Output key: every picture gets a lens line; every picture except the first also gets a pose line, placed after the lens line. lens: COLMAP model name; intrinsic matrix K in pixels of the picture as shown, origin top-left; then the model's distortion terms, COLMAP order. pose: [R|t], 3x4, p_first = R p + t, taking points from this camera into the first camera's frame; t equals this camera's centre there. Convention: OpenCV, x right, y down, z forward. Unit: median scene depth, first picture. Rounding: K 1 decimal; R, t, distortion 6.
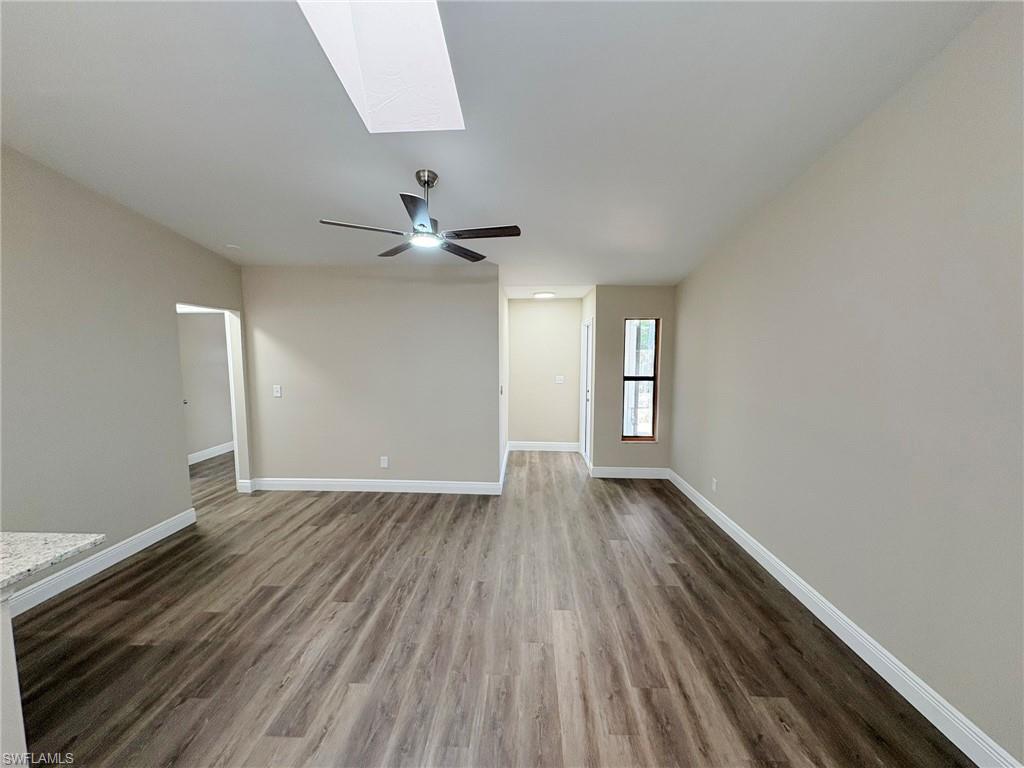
lens RADIAL K [[408.8, 0, 512.0], [0, 408.8, 384.0], [0, 0, 1]] dist [0.001635, 0.000101]
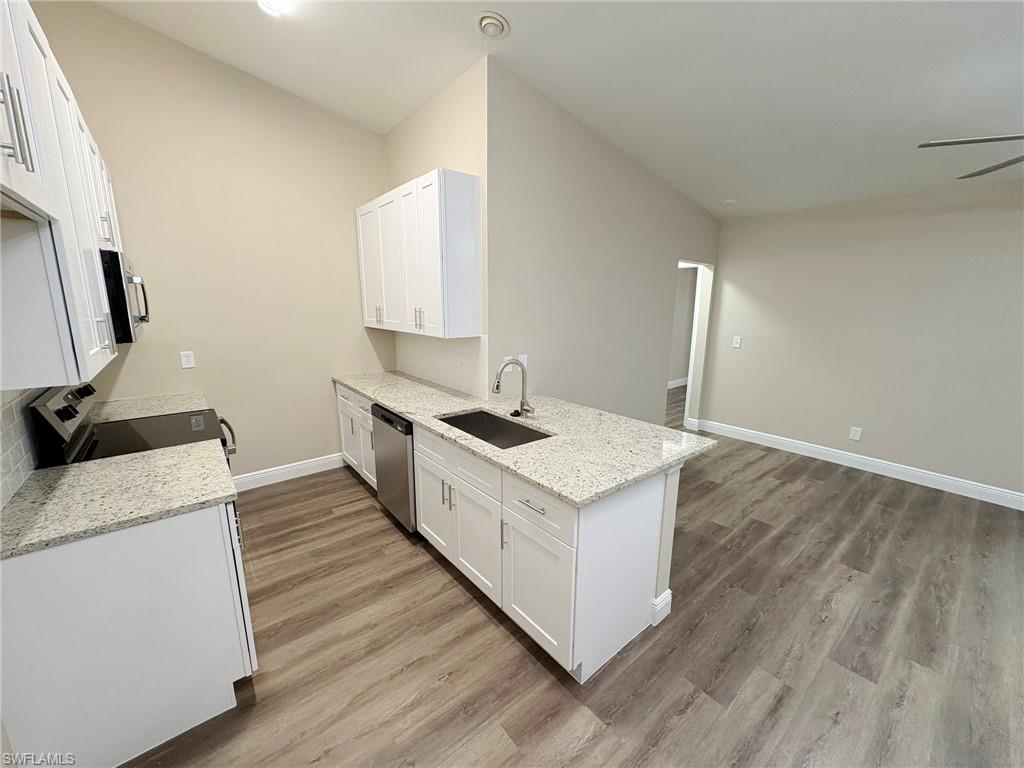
lens RADIAL K [[407.2, 0, 511.7], [0, 407.2, 385.3], [0, 0, 1]] dist [-0.000226, 0.000314]
pose [[0.666925, 0.156226, -0.728563, -0.252038], [-0.076081, 0.986941, 0.141986, 0.030429], [0.741230, -0.039264, 0.670101, -0.160890]]
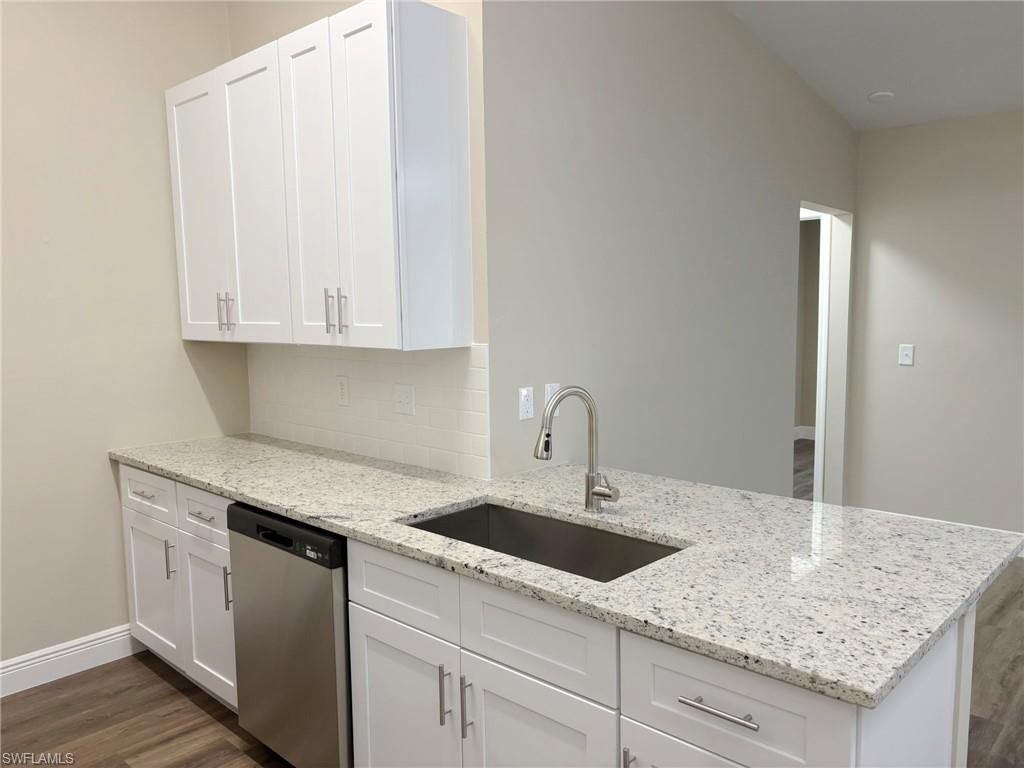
lens RADIAL K [[775.8, 0, 513.1], [0, 775.8, 386.1], [0, 0, 1]] dist [0.053593, -0.067681]
pose [[0.764206, 0.057488, -0.642406, -0.405848], [-0.047294, 0.998333, 0.033078, 0.067884], [0.643236, 0.005104, 0.765651, -0.194920]]
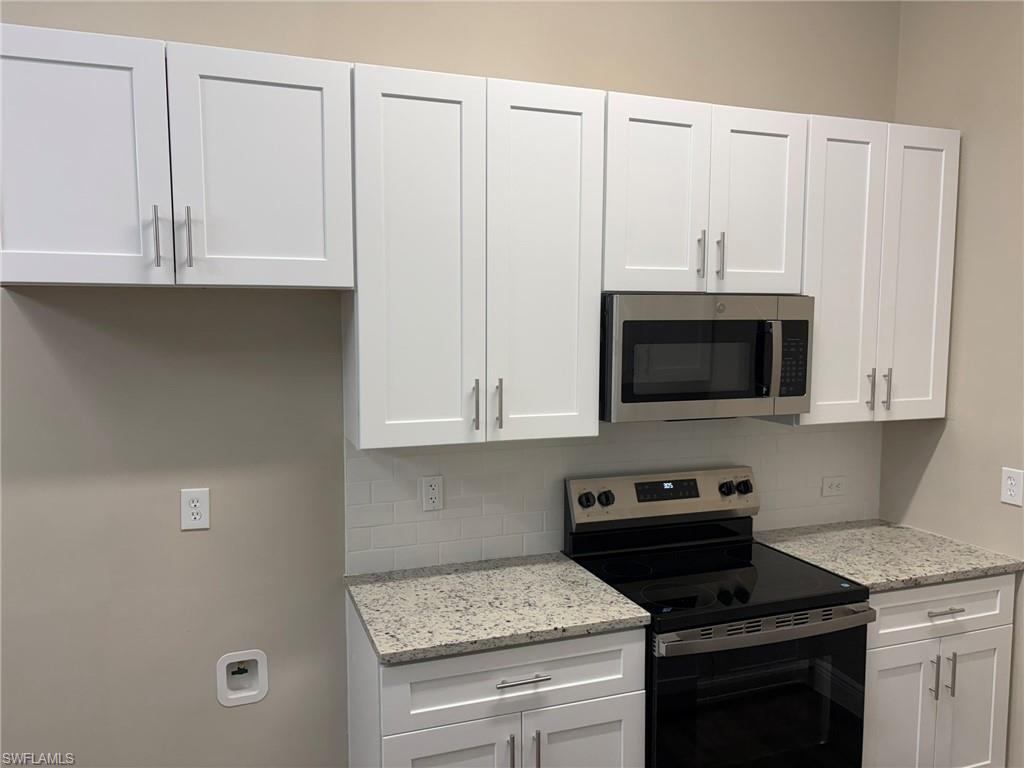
lens RADIAL K [[768.8, 0, 508.7], [0, 768.8, 386.2], [0, 0, 1]] dist [0.051394, -0.063450]
pose [[-0.924041, 0.031424, -0.381000, -0.635884], [-0.034001, 0.985911, 0.163779, -0.054234], [0.380779, 0.164293, -0.909954, 0.424443]]
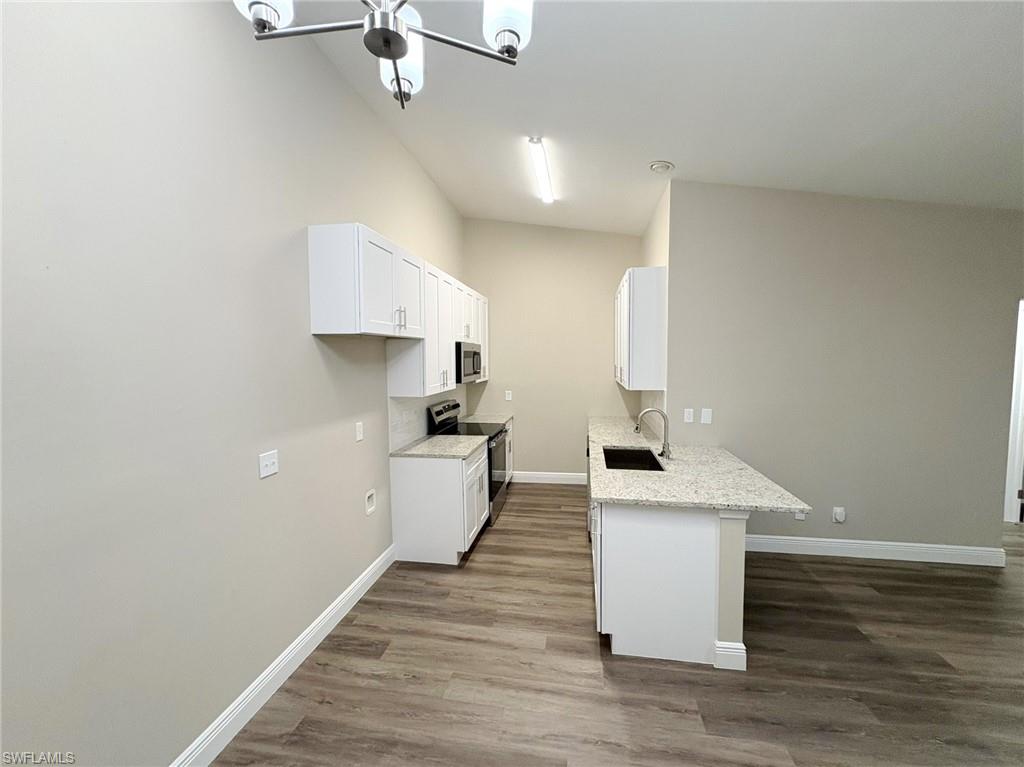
lens RADIAL K [[409.9, 0, 511.5], [0, 409.9, 385.5], [0, 0, 1]] dist [0.000434, 0.000006]
pose [[-0.125687, 0.073337, -0.989356, 0.147989], [-0.079653, 0.993298, 0.083748, -0.013372], [0.988867, 0.089331, -0.119003, 0.109707]]
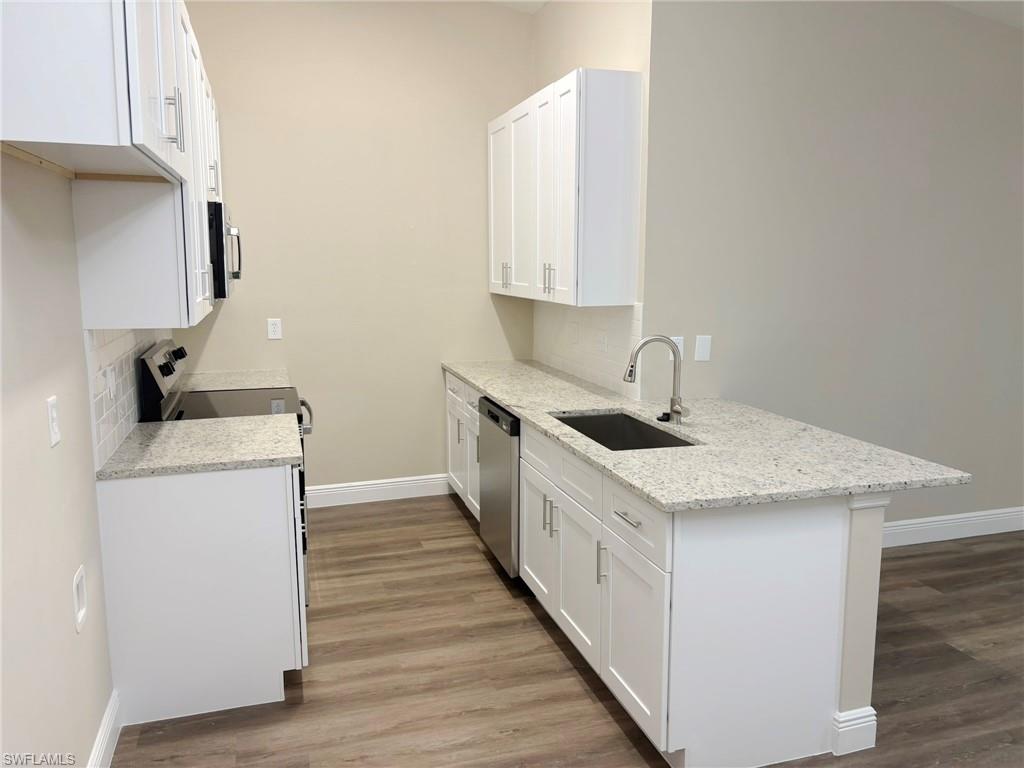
lens RADIAL K [[774.4, 0, 501.8], [0, 774.4, 378.9], [0, 0, 1]] dist [0.045822, -0.054077]
pose [[0.329571, 0.145976, -0.932778, 0.035987], [-0.086295, 0.988497, 0.124206, 0.038917], [0.940179, 0.039559, 0.338377, -0.170489]]
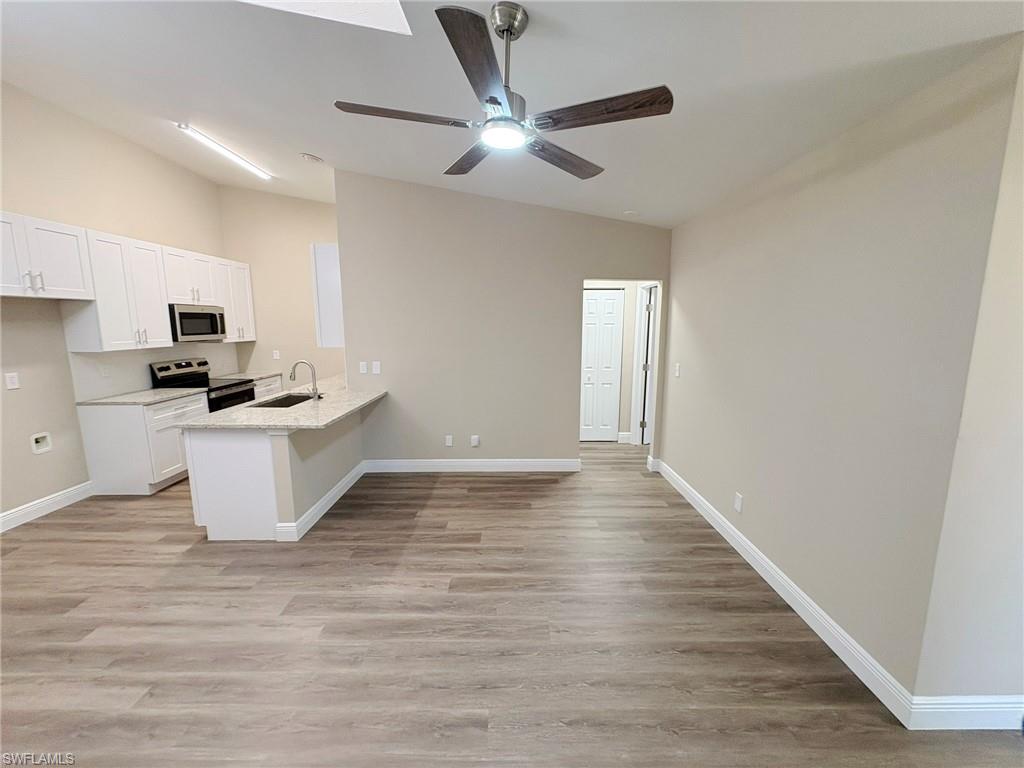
lens RADIAL K [[407.2, 0, 511.7], [0, 407.2, 385.3], [0, 0, 1]] dist [-0.000226, 0.000314]
pose [[0.043171, 0.153759, -0.987165, 0.356696], [-0.090988, 0.984585, 0.149378, -0.063900], [0.994916, 0.083371, 0.056496, 0.820963]]
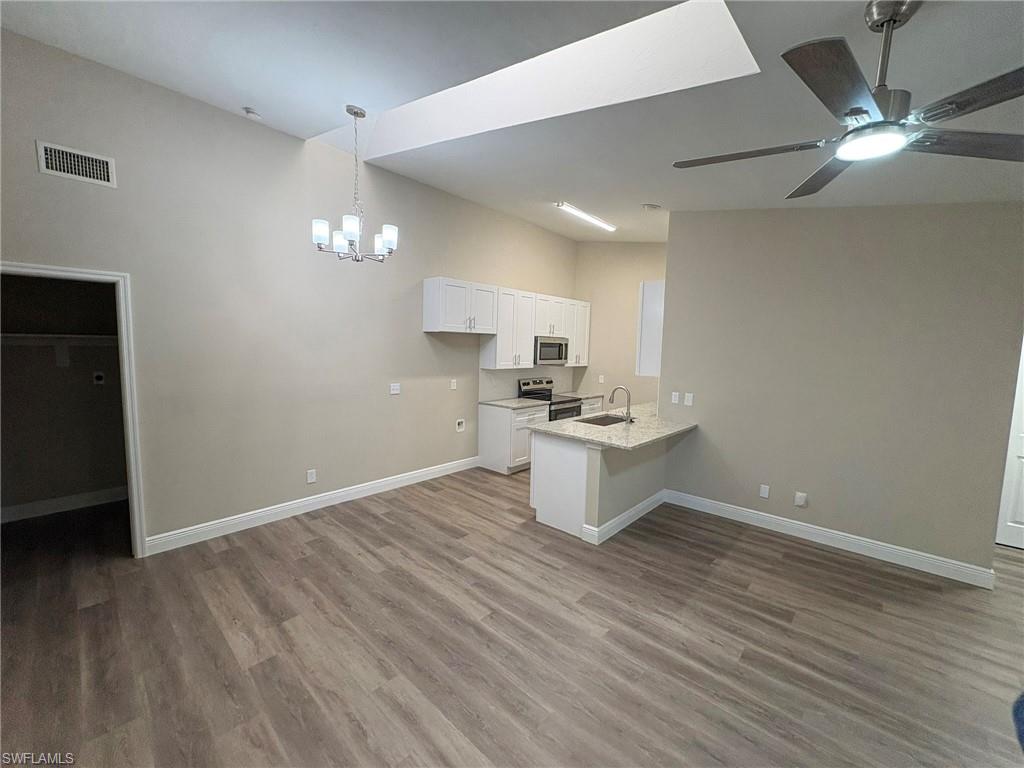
lens RADIAL K [[406.1, 0, 511.3], [0, 406.1, 385.9], [0, 0, 1]] dist [0.000225, 0.000227]
pose [[-0.645694, 0.058990, -0.761314, 0.386846], [-0.090808, 0.984005, 0.153261, -0.074100], [0.758178, 0.168093, -0.630009, 0.838014]]
